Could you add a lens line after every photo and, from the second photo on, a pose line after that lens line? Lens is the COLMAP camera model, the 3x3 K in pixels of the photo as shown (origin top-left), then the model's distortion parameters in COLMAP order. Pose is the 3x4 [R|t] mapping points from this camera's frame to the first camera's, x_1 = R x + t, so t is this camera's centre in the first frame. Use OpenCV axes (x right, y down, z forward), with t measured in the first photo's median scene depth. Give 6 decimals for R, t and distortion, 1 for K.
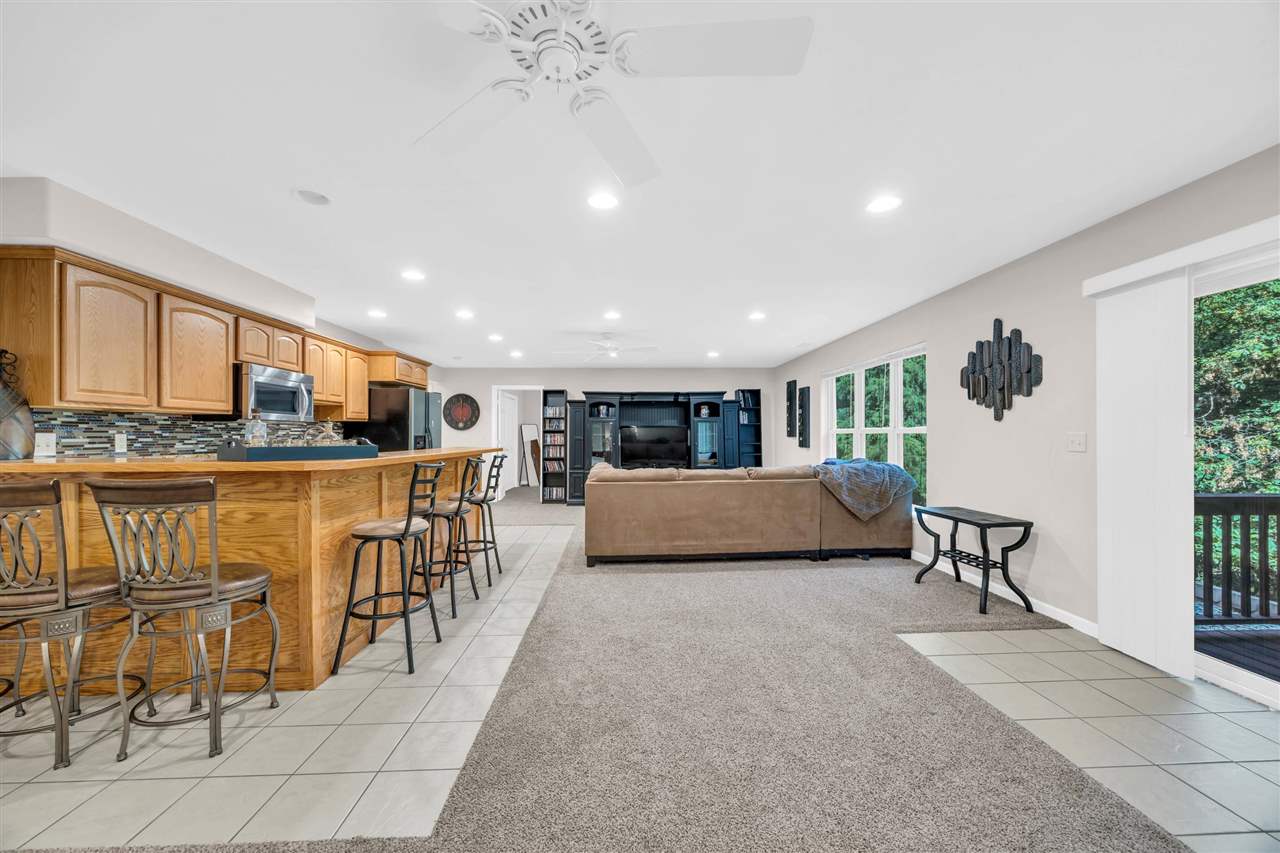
lens RADIAL K [[493.7, 0, 637.6], [0, 493.7, 432.9], [0, 0, 1]] dist [0.001984, -0.000473]
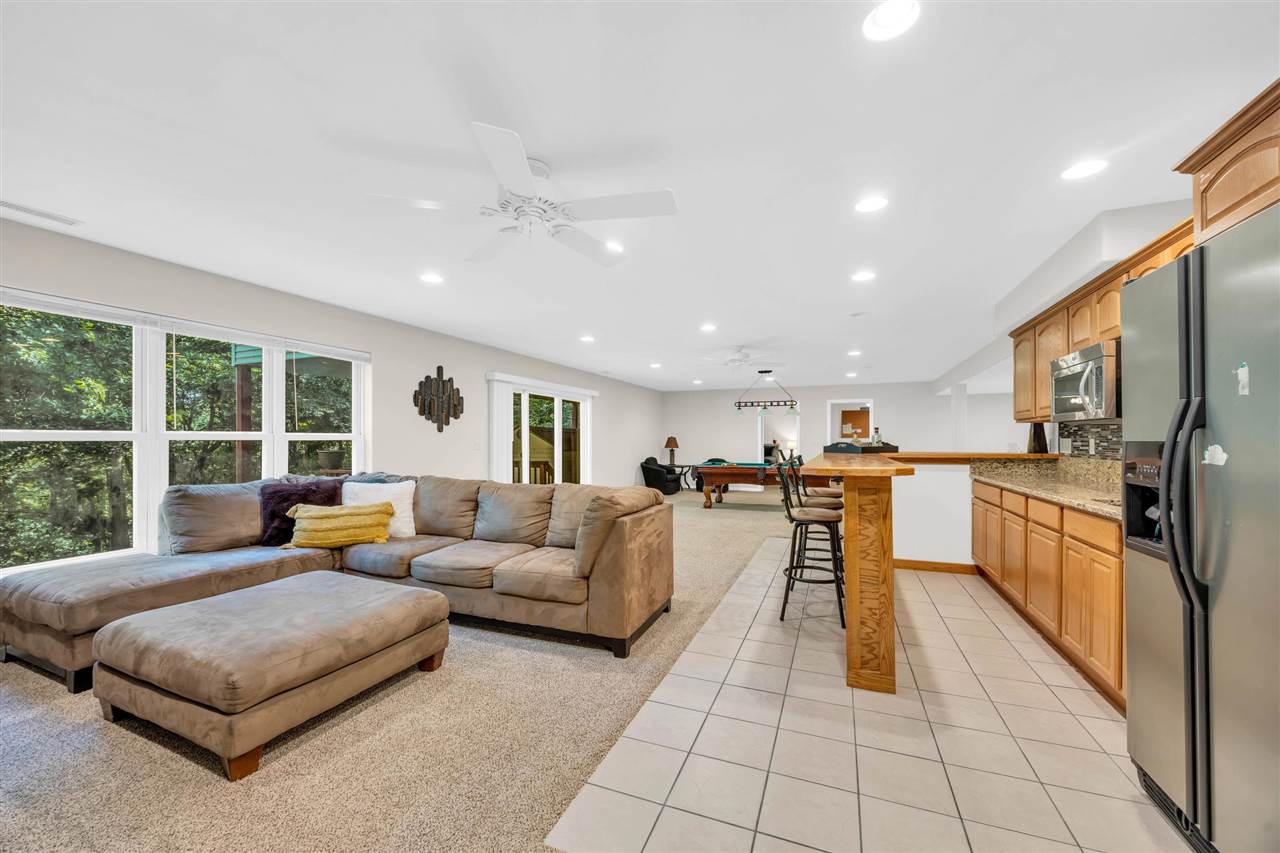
lens RADIAL K [[493.7, 0, 631.5], [0, 493.7, 434.3], [0, 0, 1]] dist [0.001984, -0.000473]
pose [[-0.906711, 0.007590, 0.421684, -0.466085], [0.003014, 0.999929, -0.011518, 0.002083], [-0.421741, -0.009173, -0.906670, 2.148385]]
